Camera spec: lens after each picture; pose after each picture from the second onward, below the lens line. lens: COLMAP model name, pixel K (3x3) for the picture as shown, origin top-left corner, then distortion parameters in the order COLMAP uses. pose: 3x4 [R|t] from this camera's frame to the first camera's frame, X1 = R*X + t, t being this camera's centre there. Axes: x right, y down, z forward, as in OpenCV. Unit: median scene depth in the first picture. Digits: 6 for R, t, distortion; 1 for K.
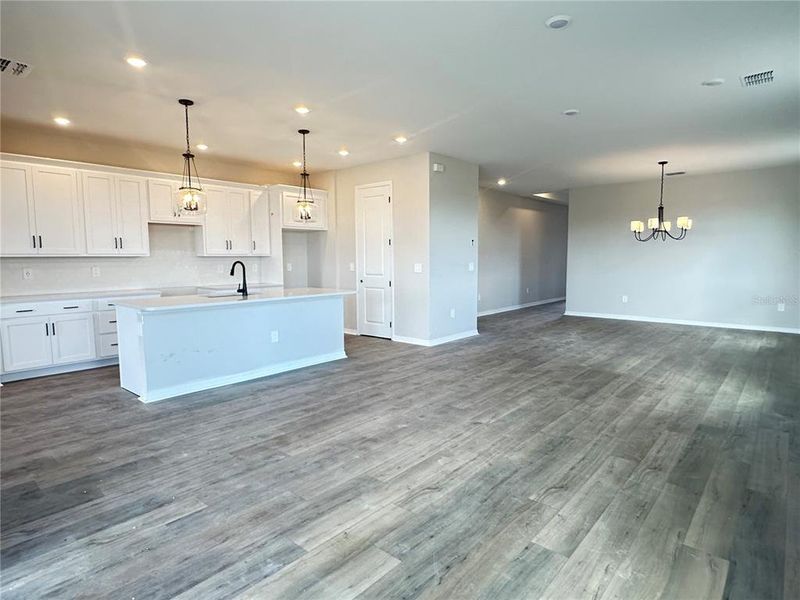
lens RADIAL K [[451.2, 0, 400.0], [0, 451.2, 300.0], [0, 0, 1]] dist [-0.005580, 0.000652]
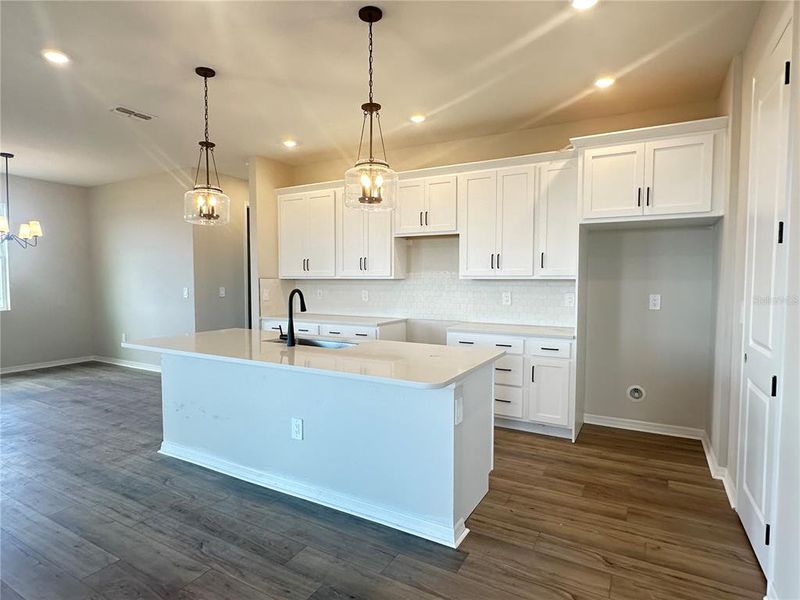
lens RADIAL K [[445.6, 0, 397.7], [0, 445.6, 300.6], [0, 0, 1]] dist [-0.004354, 0.000954]
pose [[0.194849, 0.057307, -0.979158, 0.300689], [-0.093456, 0.994835, 0.039627, -0.119963], [0.976371, 0.083787, 0.199198, 1.128958]]
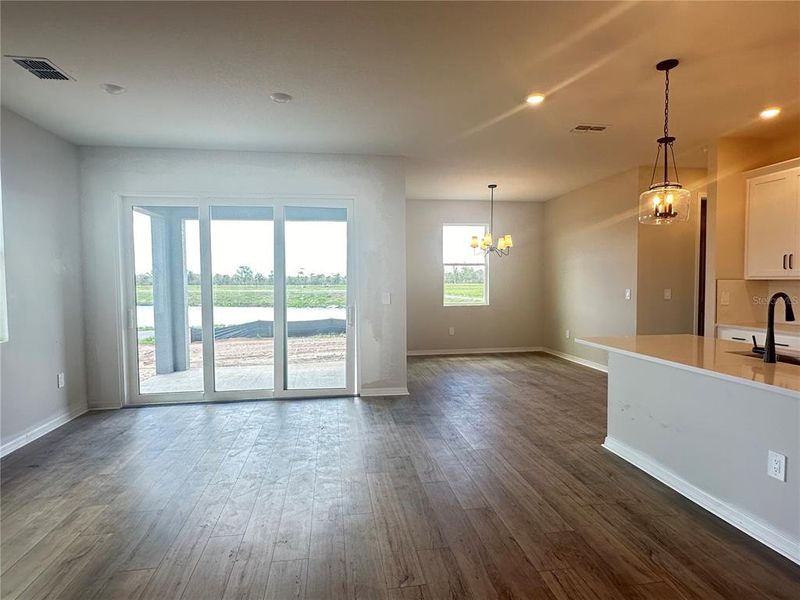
lens RADIAL K [[445.6, 0, 397.7], [0, 445.6, 300.6], [0, 0, 1]] dist [-0.004354, 0.000954]
pose [[-0.649818, 0.046167, -0.758687, 0.323976], [-0.059315, 0.992030, 0.111170, -0.119284], [0.757772, 0.117242, -0.641900, 1.106984]]
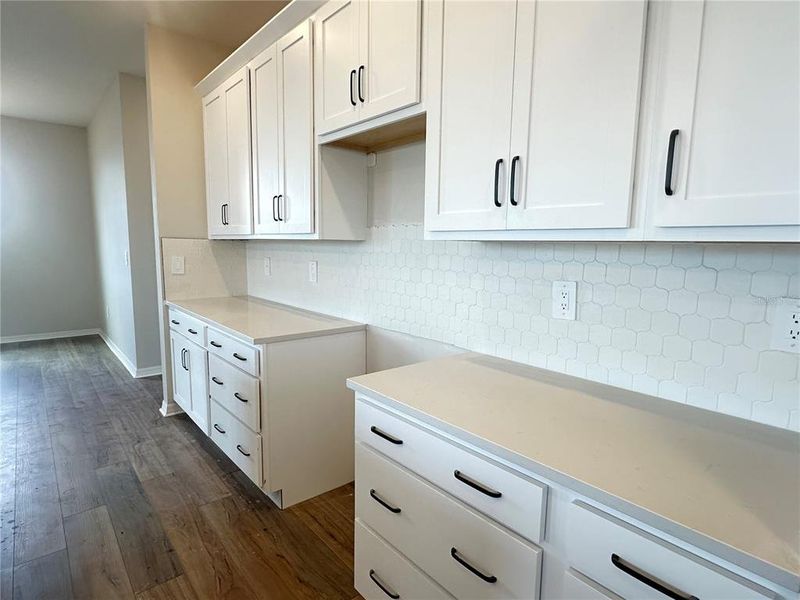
lens RADIAL K [[445.6, 0, 397.7], [0, 445.6, 300.6], [0, 0, 1]] dist [-0.004354, 0.000954]
pose [[-0.161414, 0.127426, -0.978626, -0.271776], [-0.108303, 0.983352, 0.145905, -0.143147], [0.980926, 0.129539, -0.144927, 1.487175]]
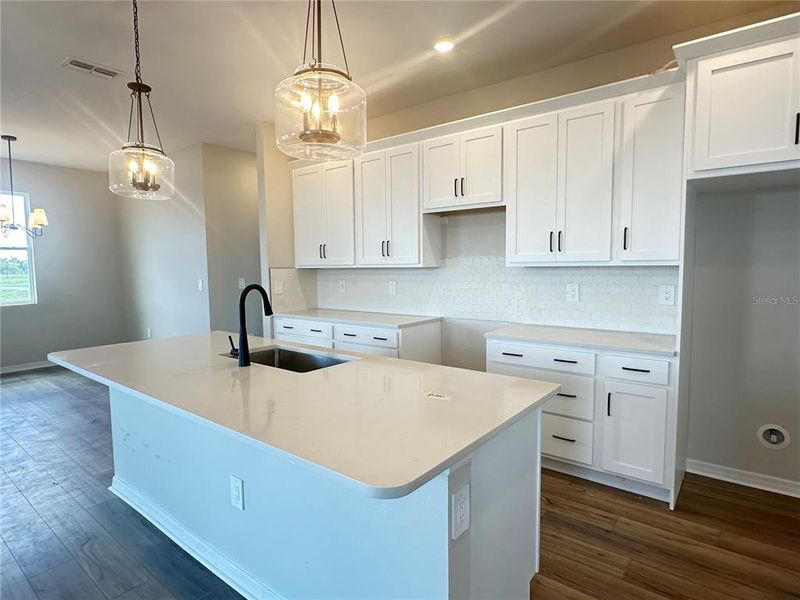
lens RADIAL K [[445.6, 0, 397.7], [0, 445.6, 300.6], [0, 0, 1]] dist [-0.004354, 0.000954]
pose [[0.041181, 0.085188, -0.995514, 0.088734], [-0.082558, 0.993242, 0.081578, -0.130686], [0.995735, 0.078828, 0.047936, 1.245053]]
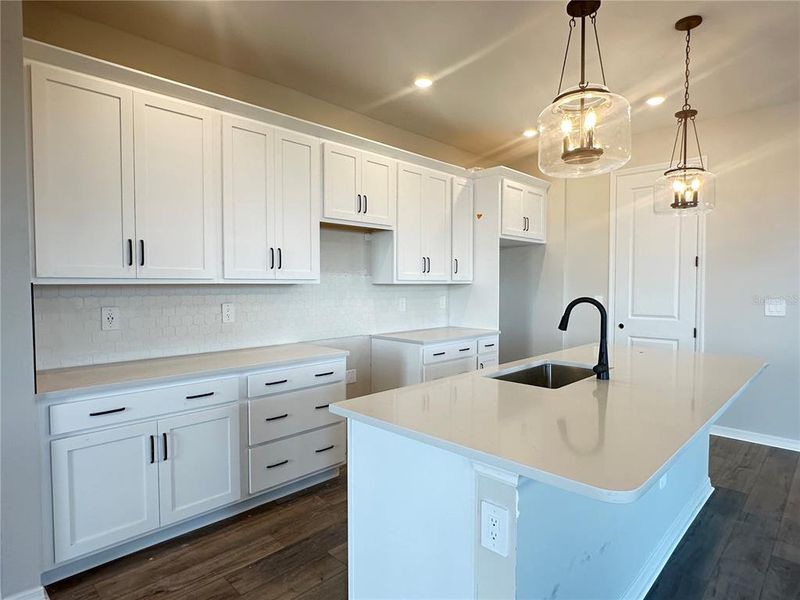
lens RADIAL K [[452.2, 0, 401.0], [0, 452.2, 301.9], [0, 0, 1]] dist [-0.005224, 0.002015]
pose [[0.997806, 0.010191, -0.065413, -0.561866], [-0.013626, 0.998539, -0.052283, -0.064144], [0.064784, 0.053059, 0.996488, 0.620224]]
